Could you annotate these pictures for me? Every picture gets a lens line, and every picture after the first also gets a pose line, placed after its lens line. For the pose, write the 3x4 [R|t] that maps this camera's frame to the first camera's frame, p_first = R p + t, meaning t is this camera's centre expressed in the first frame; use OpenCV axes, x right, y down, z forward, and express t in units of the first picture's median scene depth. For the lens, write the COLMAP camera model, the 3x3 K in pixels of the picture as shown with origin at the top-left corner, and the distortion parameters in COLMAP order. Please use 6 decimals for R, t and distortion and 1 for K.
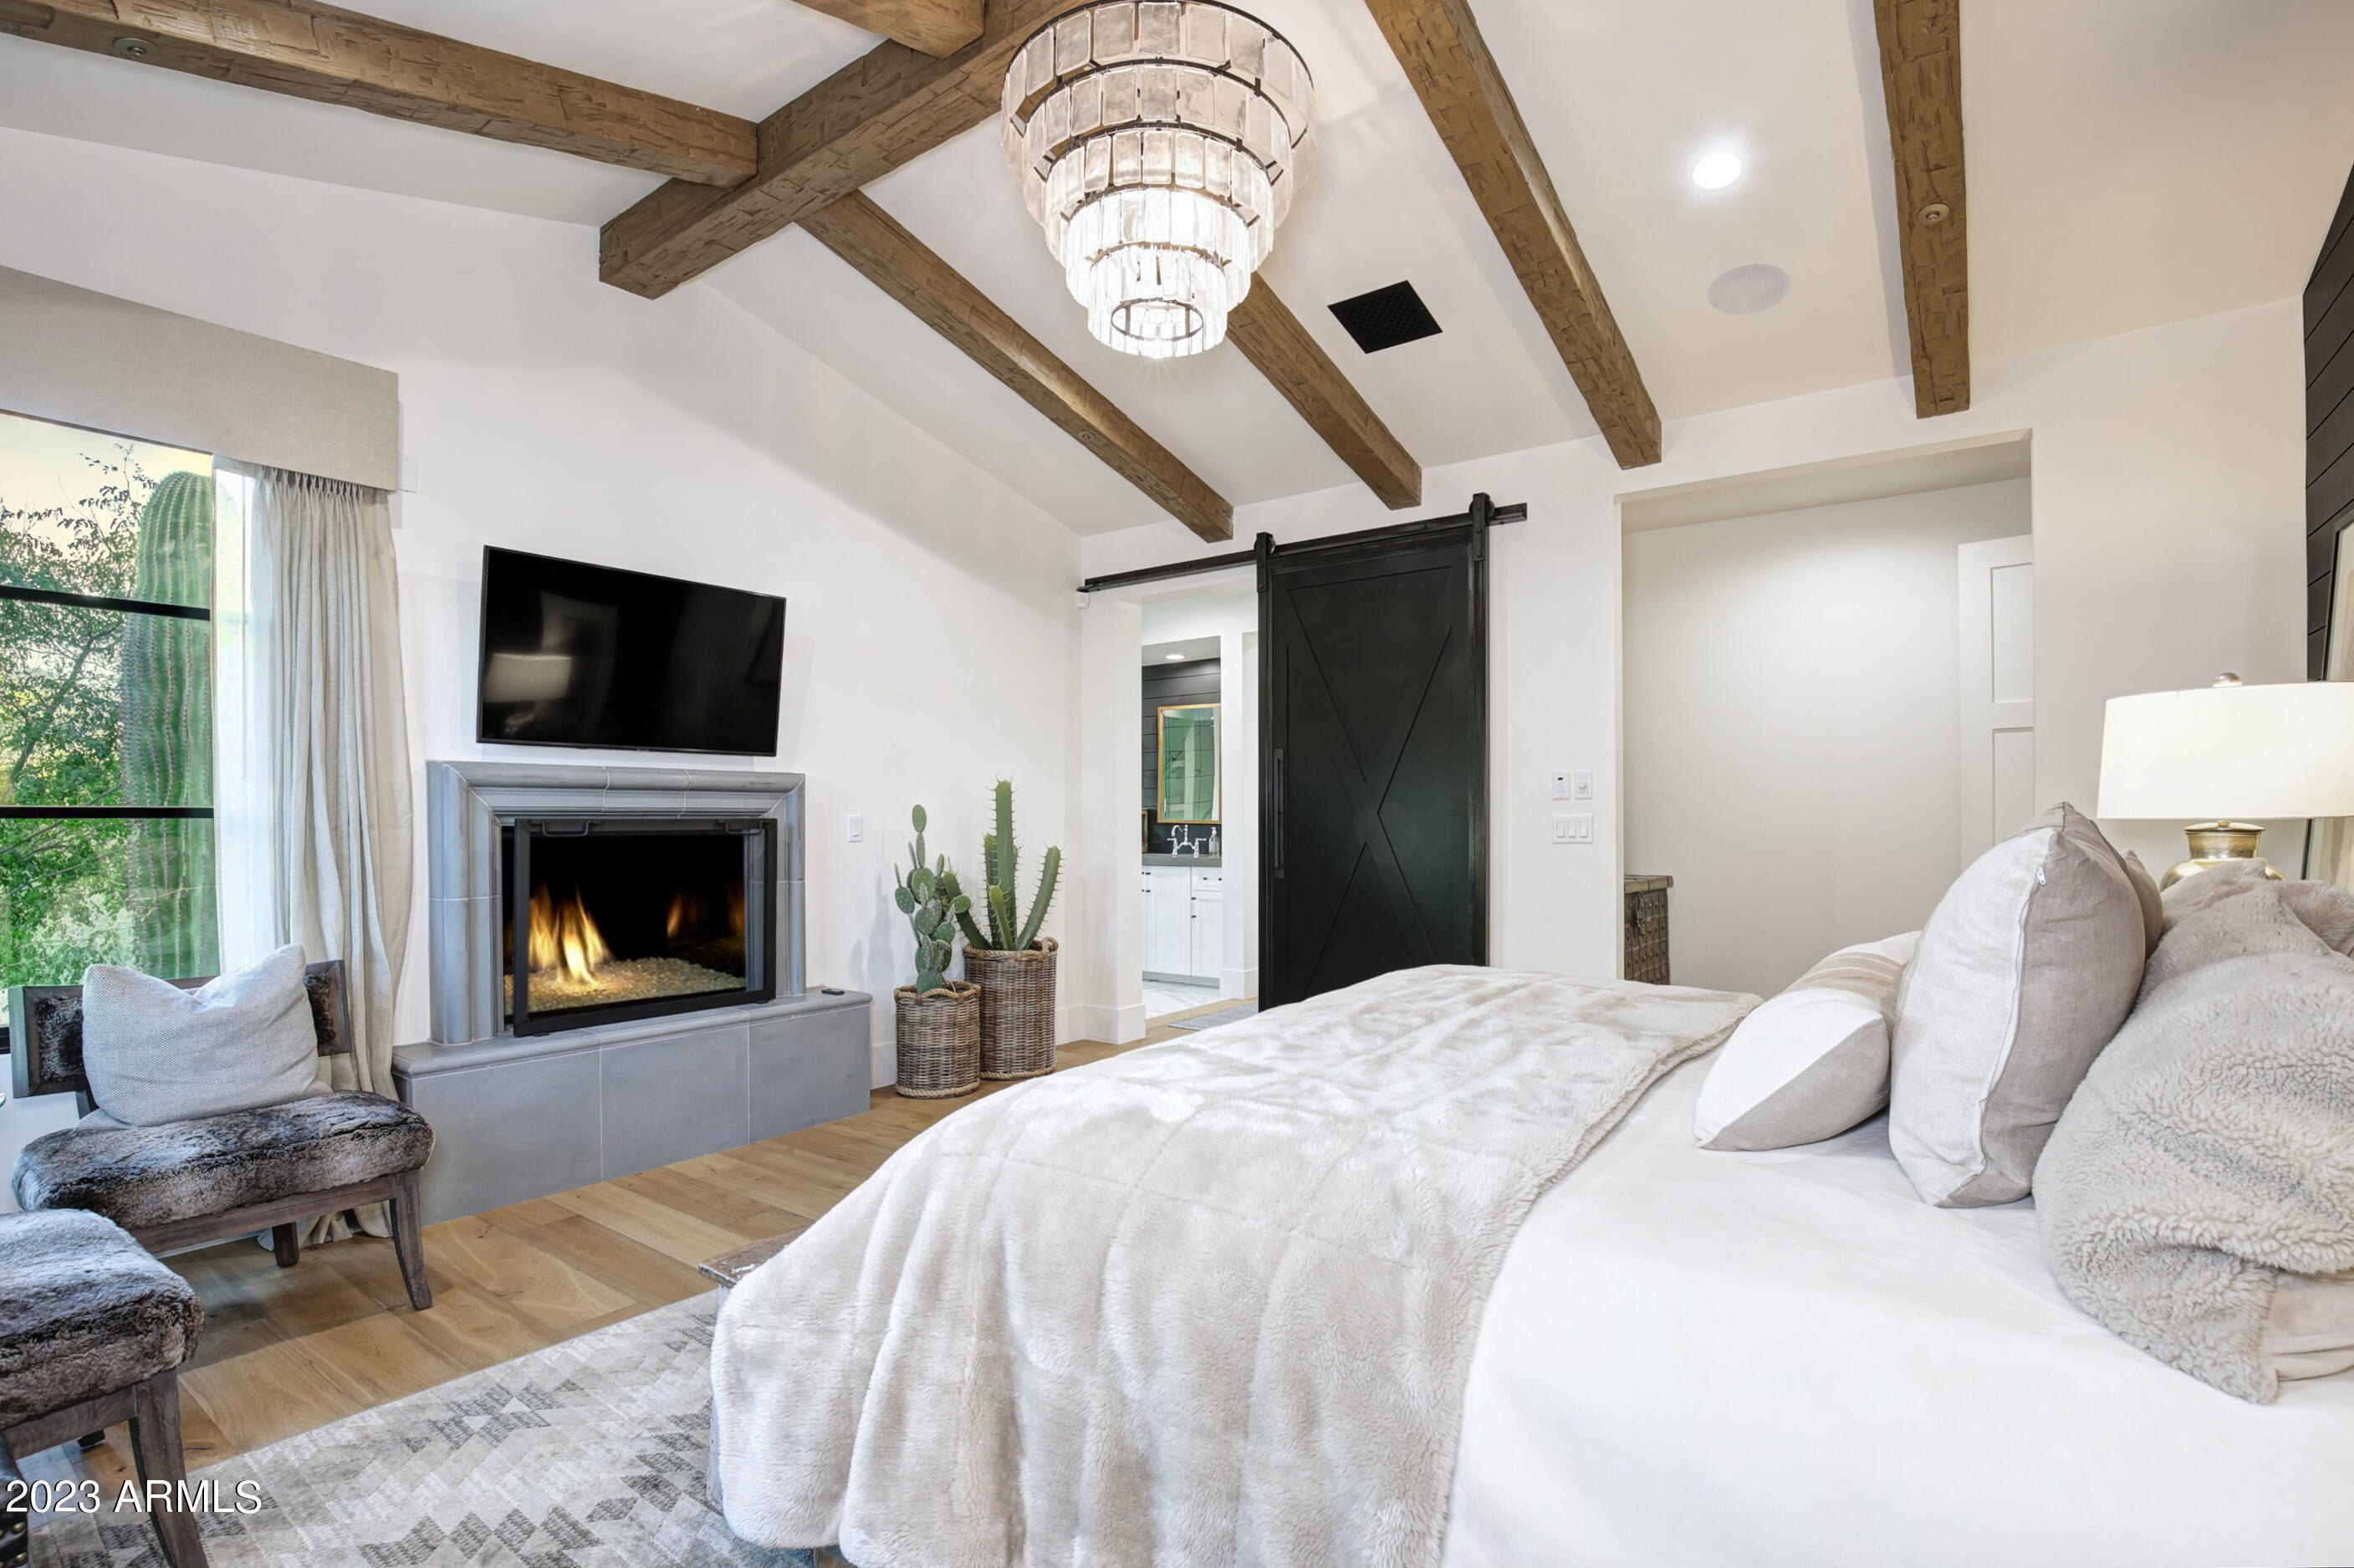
lens RADIAL K [[1089.3, 0, 1174.5], [0, 1089.3, 824.9], [0, 0, 1]] dist [-0.019329, 0.000029]
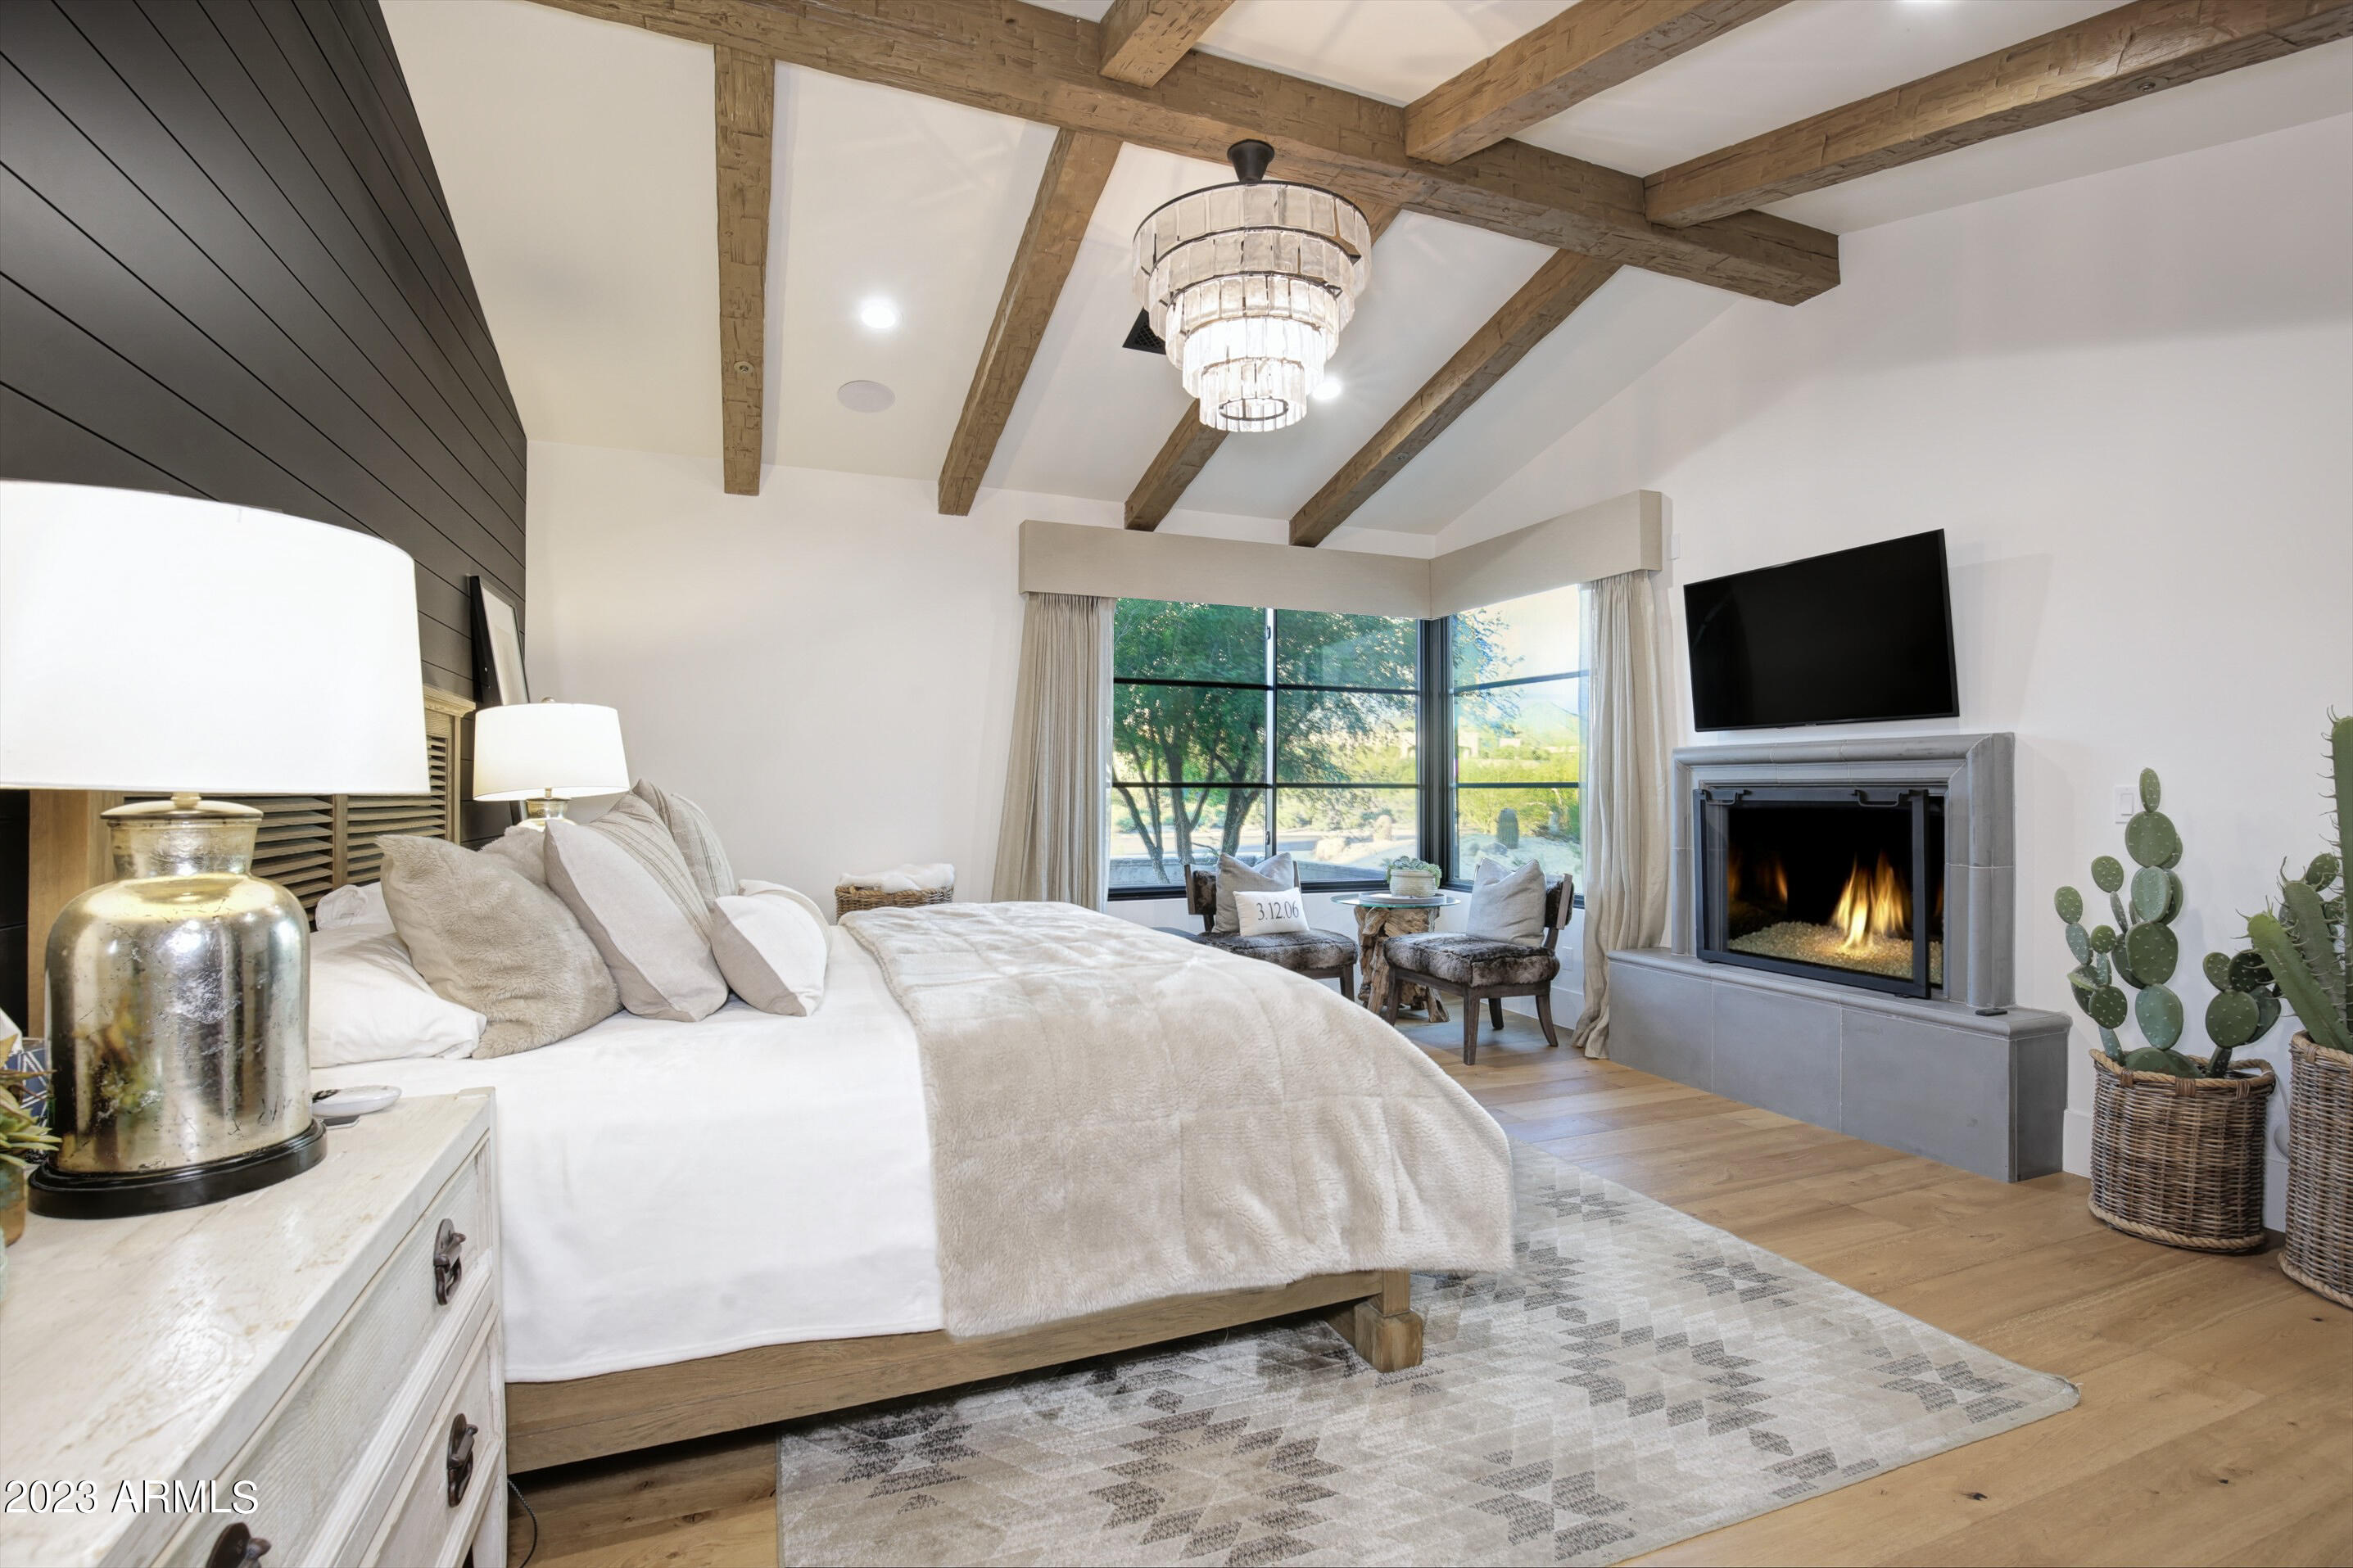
lens RADIAL K [[1093.6, 0, 1159.2], [0, 1093.6, 779.8], [0, 0, 1]] dist [-0.020959, 0.000136]
pose [[-0.539488, -0.000975, -0.841993, 0.765954], [-0.000919, 0.999999, -0.000570, -0.014680], [0.841993, 0.000467, -0.539489, 1.066440]]
